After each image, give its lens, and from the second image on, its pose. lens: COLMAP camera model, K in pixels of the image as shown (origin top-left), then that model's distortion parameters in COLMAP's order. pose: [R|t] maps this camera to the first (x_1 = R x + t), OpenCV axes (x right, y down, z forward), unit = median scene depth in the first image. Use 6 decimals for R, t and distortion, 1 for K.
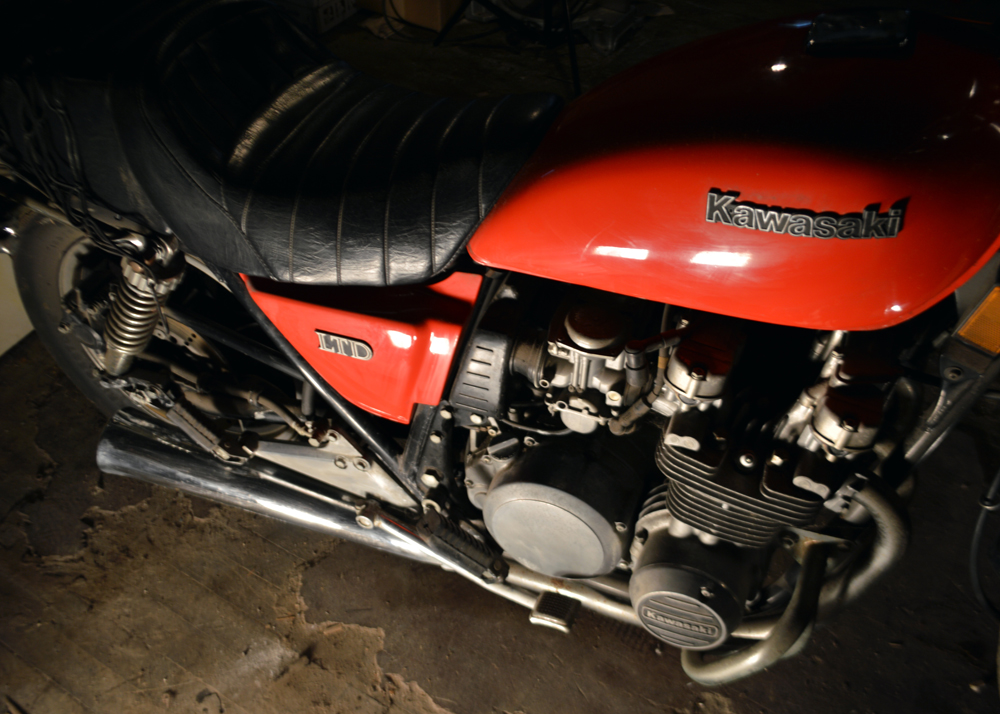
lens RADIAL K [[959.1, 0, 500.0], [0, 959.1, 357.0], [0, 0, 1]] dist [-0.013128, -0.012138]
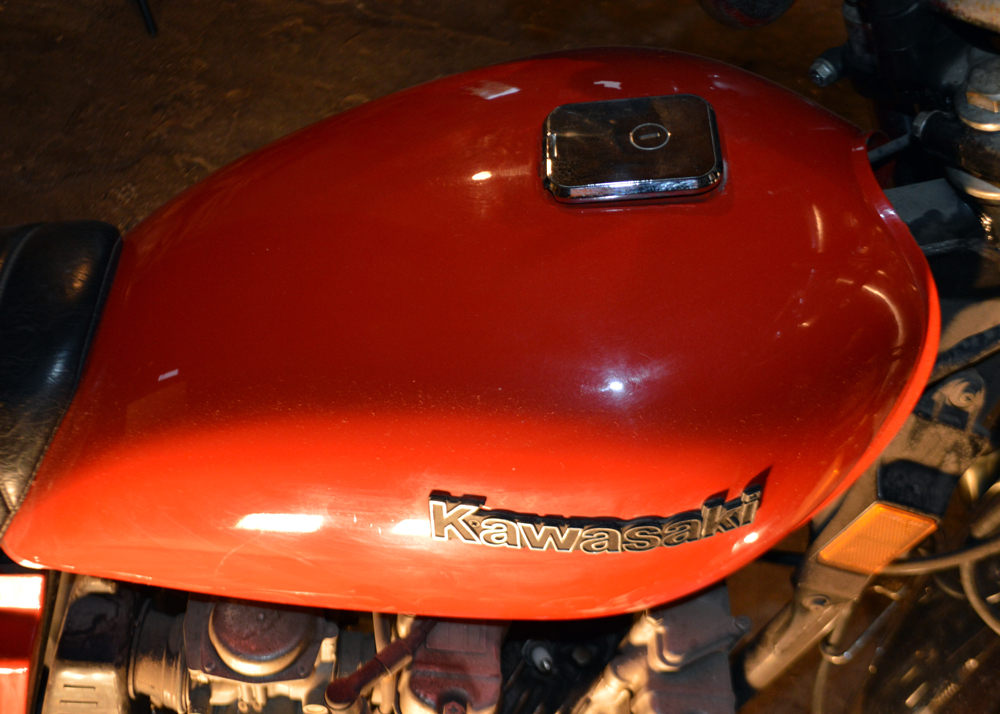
lens RADIAL K [[1102.2, 0, 500.0], [0, 1102.2, 357.0], [0, 0, 1]] dist [-0.010026, -0.004612]
pose [[0.931016, -0.217266, 0.293266, 0.068637], [0.168192, 0.968511, 0.183570, -0.277287], [-0.323914, -0.121581, 0.938242, 0.315571]]
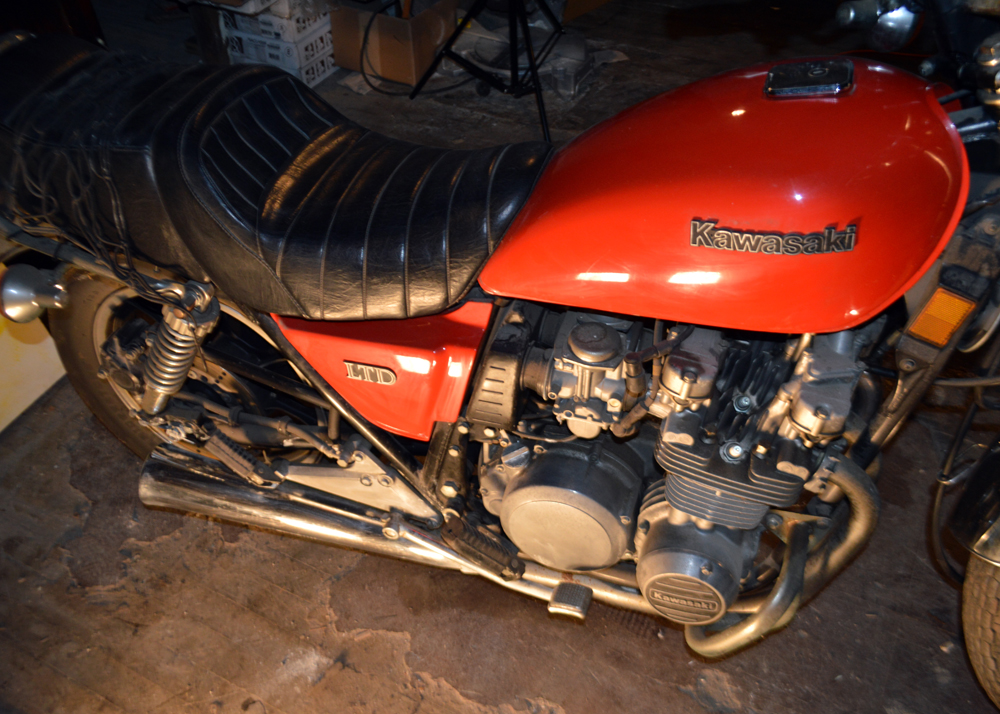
lens RADIAL K [[921.5, 0, 500.0], [0, 921.5, 357.0], [0, 0, 1]] dist [-0.008151, -0.007809]
pose [[0.997864, -0.055935, 0.033756, -0.049151], [0.057001, 0.997877, -0.031510, 0.012725], [-0.031922, 0.033367, 0.998933, -0.086932]]
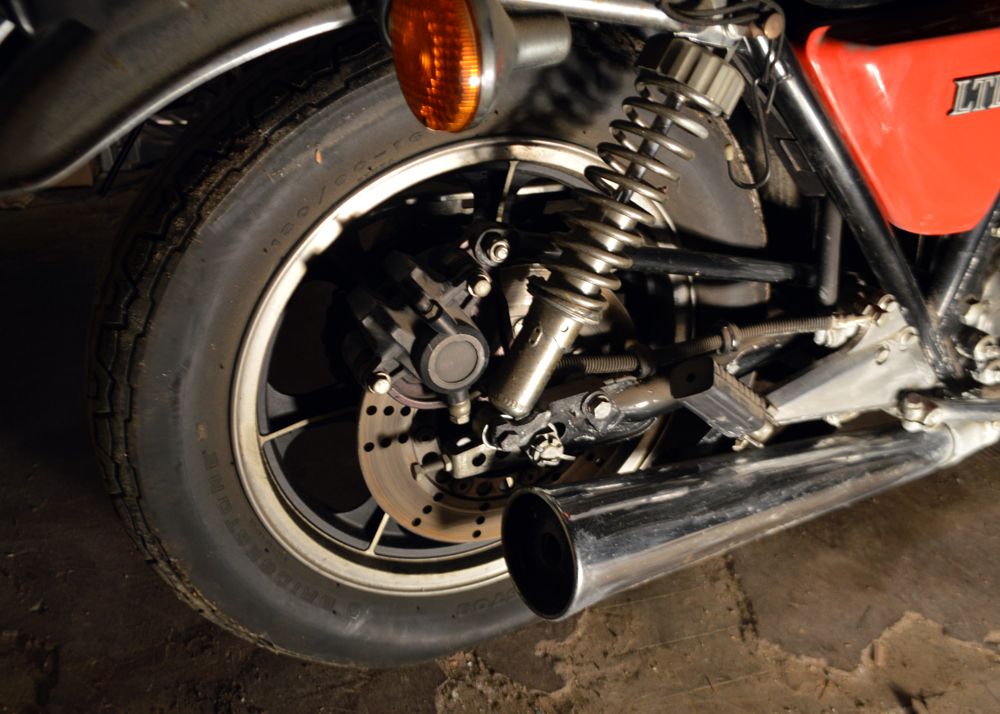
lens RADIAL K [[841.2, 0, 500.0], [0, 841.2, 357.0], [0, 0, 1]] dist [0.000597, -0.002608]
pose [[0.663188, -0.321922, 0.675683, -0.928531], [0.496973, 0.864438, -0.075930, 0.027285], [-0.559643, 0.386152, 0.733271, 0.878209]]
